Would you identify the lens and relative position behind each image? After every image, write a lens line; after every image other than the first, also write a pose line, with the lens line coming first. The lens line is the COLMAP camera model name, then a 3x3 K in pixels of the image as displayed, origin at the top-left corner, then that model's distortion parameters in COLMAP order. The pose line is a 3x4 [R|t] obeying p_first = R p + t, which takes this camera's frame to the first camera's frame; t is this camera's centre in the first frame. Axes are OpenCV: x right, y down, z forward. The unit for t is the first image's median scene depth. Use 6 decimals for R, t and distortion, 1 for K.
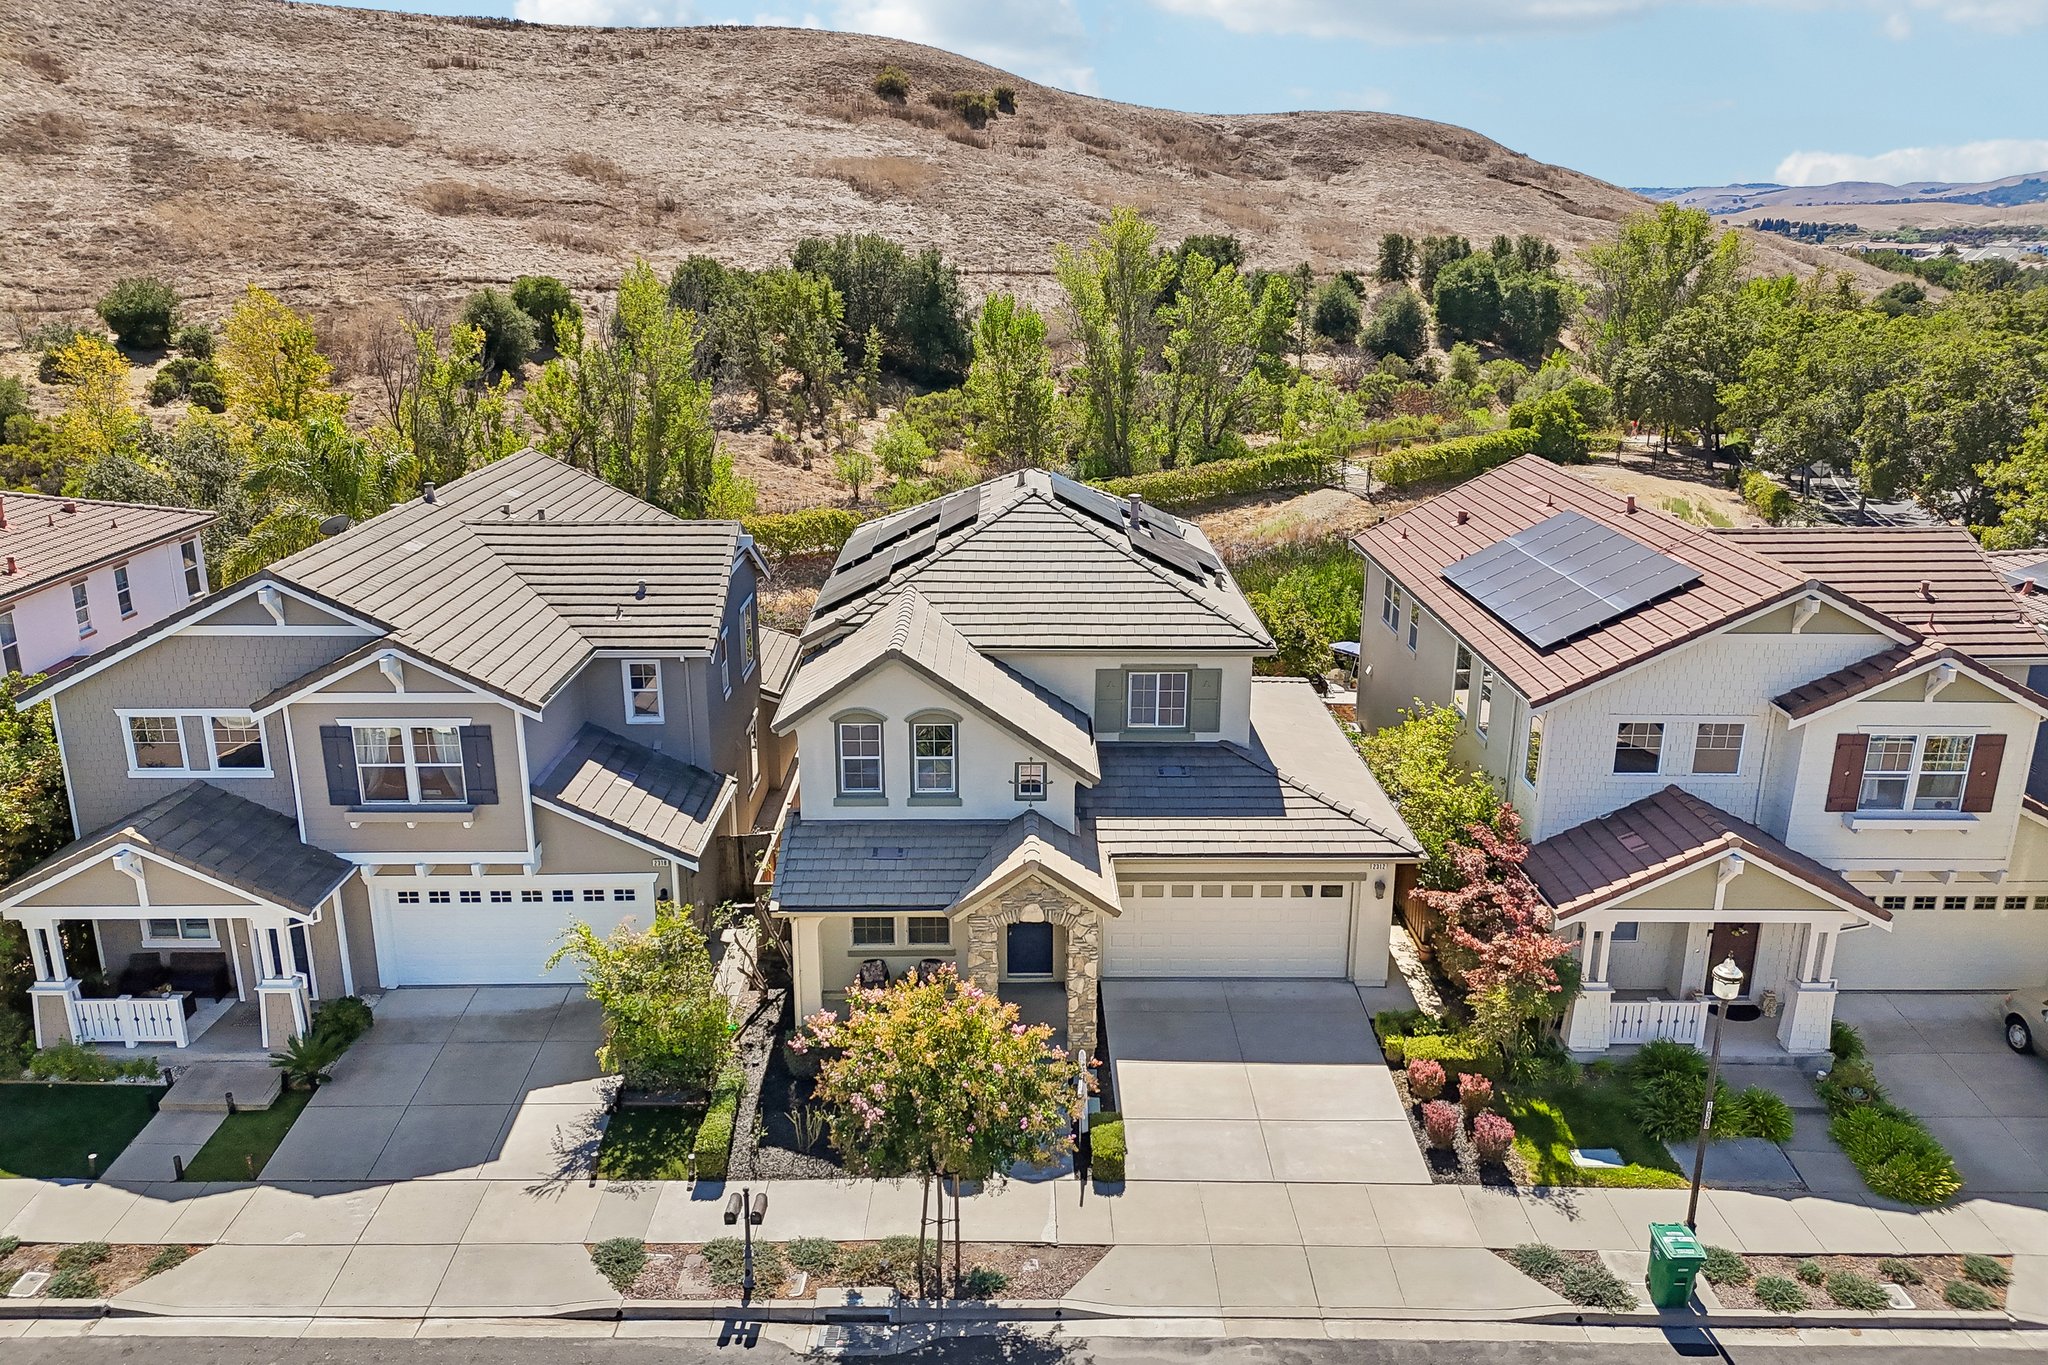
lens RADIAL K [[1504.0, 0, 1027.0], [0, 1504.0, 687.4], [0, 0, 1]] dist [0.056459, -0.050489]
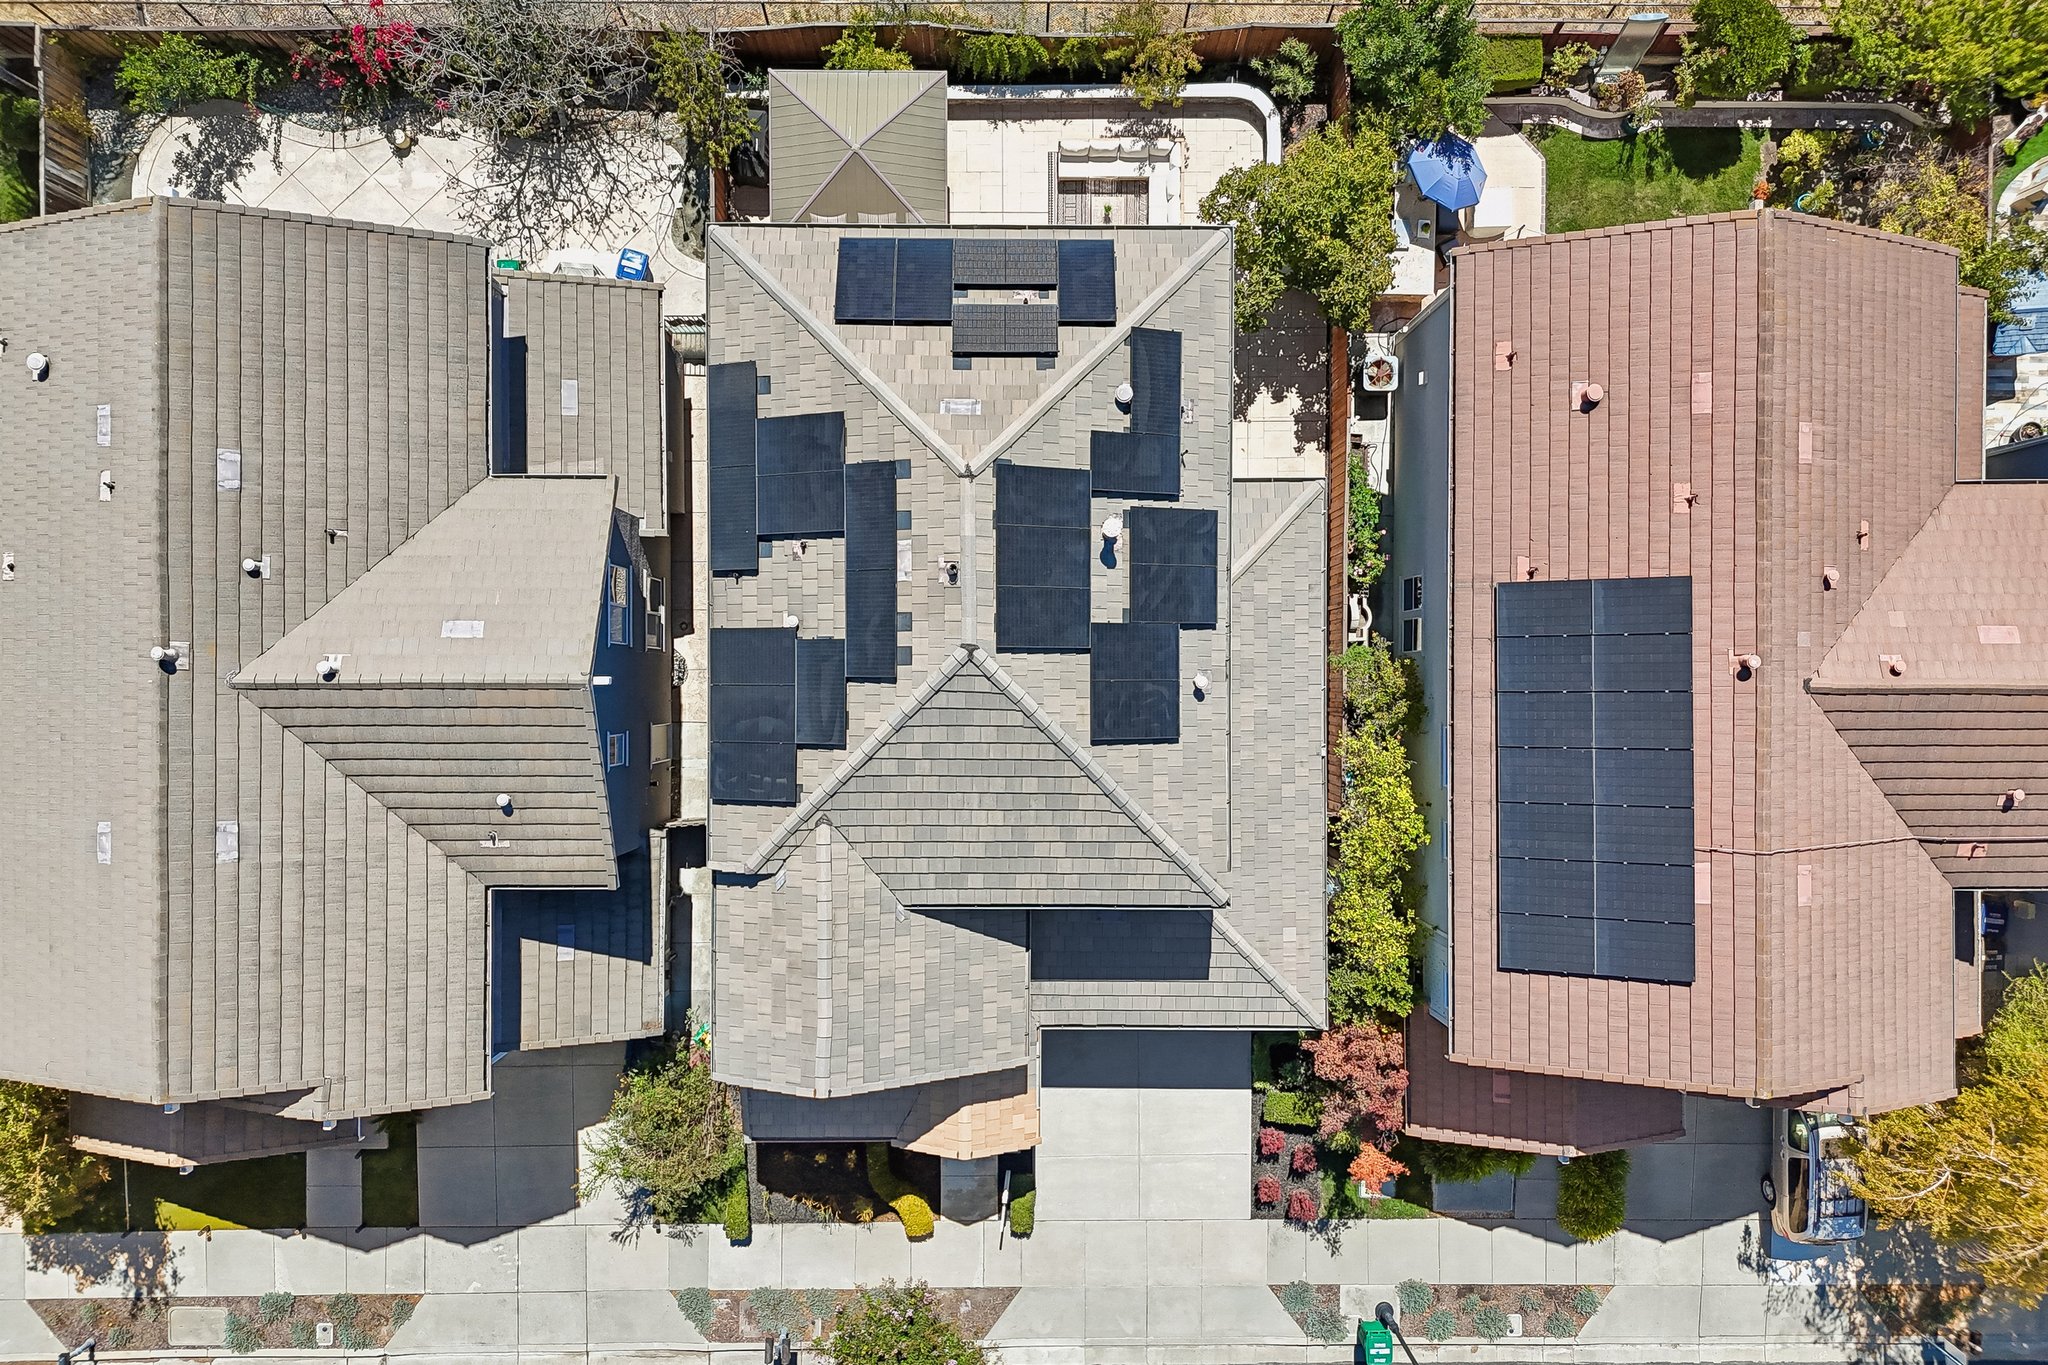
lens RADIAL K [[1497.0, 0, 1025.5], [0, 1497.0, 687.7], [0, 0, 1]] dist [0.072026, -0.075688]
pose [[0.999841, 0.010838, 0.014179, 0.026554], [-0.016741, 0.294342, 0.955553, -0.979501], [0.006183, -0.955639, 0.294477, 0.889198]]
